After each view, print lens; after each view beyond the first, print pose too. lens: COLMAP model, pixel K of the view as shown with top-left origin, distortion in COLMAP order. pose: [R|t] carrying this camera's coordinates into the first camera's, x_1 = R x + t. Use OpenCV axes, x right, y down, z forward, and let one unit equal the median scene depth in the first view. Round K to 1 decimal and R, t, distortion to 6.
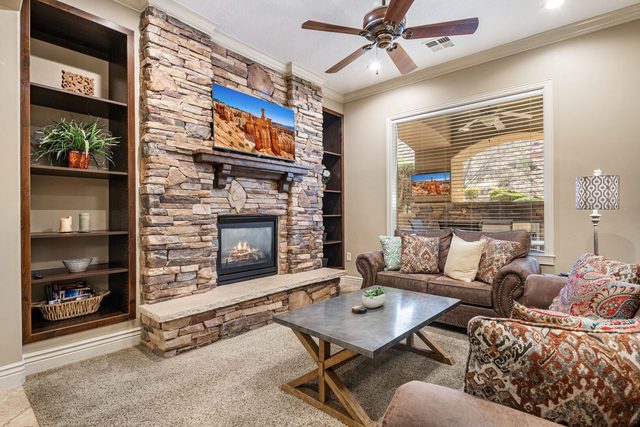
lens RADIAL K [[317.0, 0, 321.8], [0, 317.0, 213.0], [0, 0, 1]] dist [0.001444, -0.003029]
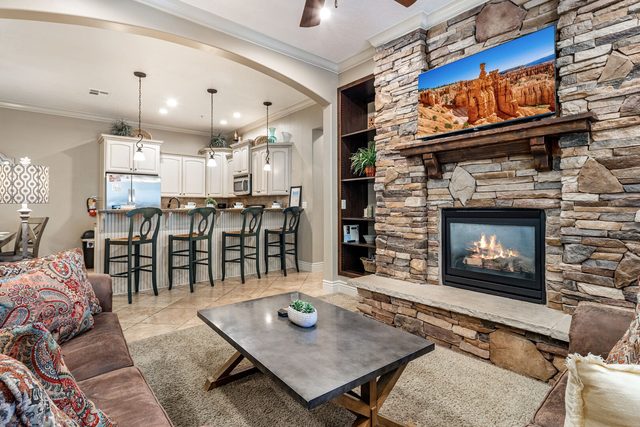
lens RADIAL K [[317.0, 0, 325.2], [0, 317.0, 201.3], [0, 0, 1]] dist [0.001444, -0.003029]
pose [[-0.156938, -0.012645, -0.987528, 0.718224], [0.005833, 0.999889, -0.013730, -0.001116], [0.987591, -0.007915, -0.156847, 0.911975]]
